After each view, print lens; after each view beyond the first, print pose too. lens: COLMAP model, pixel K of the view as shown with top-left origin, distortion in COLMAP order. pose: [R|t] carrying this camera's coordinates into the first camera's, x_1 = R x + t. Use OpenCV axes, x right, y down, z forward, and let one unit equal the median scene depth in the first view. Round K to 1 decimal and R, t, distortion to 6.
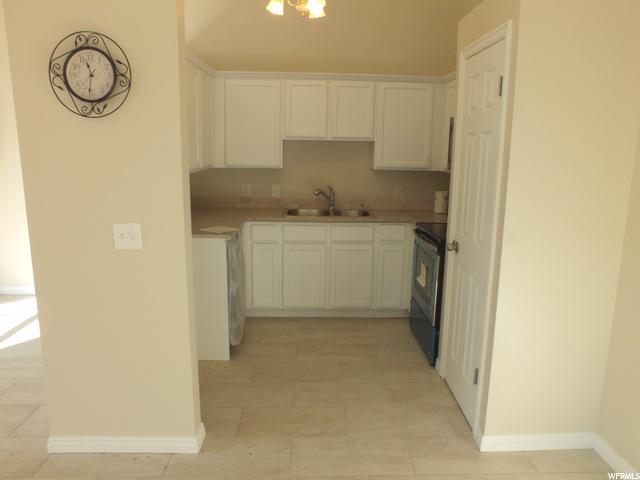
lens RADIAL K [[461.0, 0, 323.7], [0, 461.0, 221.2], [0, 0, 1]] dist [-0.063983, 0.000956]
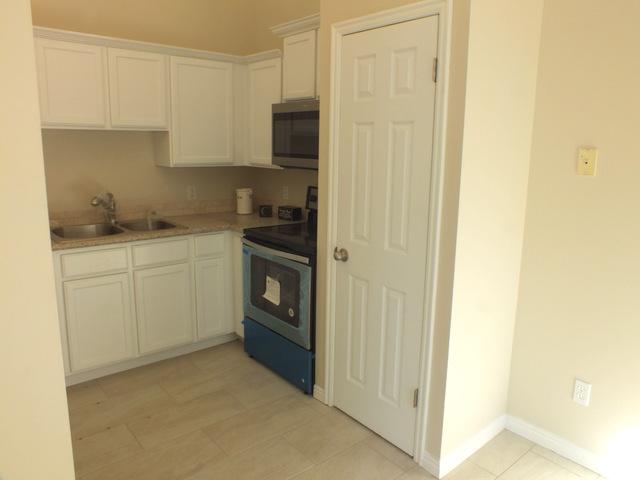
lens RADIAL K [[461.0, 0, 323.7], [0, 461.0, 221.2], [0, 0, 1]] dist [-0.063983, 0.000956]
pose [[0.782508, -0.105286, 0.613675, -0.178906], [0.093238, 0.994301, 0.051698, -0.037392], [-0.615620, 0.016764, 0.787865, 0.229701]]
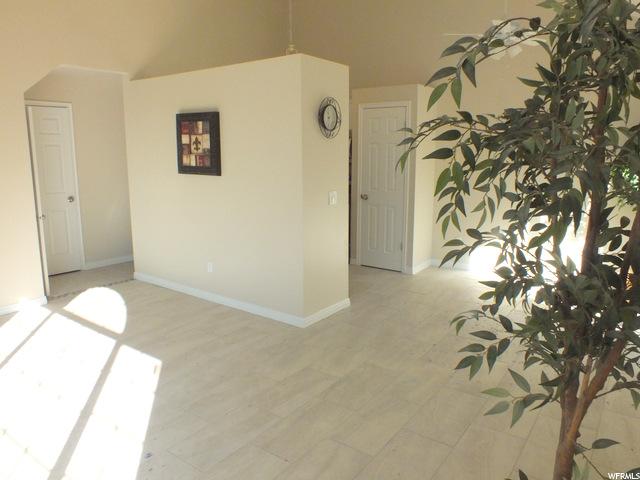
lens RADIAL K [[461.0, 0, 323.7], [0, 461.0, 221.2], [0, 0, 1]] dist [-0.063983, 0.000956]
pose [[0.593904, -0.141089, 0.792068, -1.020934], [0.134750, 0.988040, 0.074959, -0.012377], [-0.793171, 0.062213, 0.605813, -0.080143]]
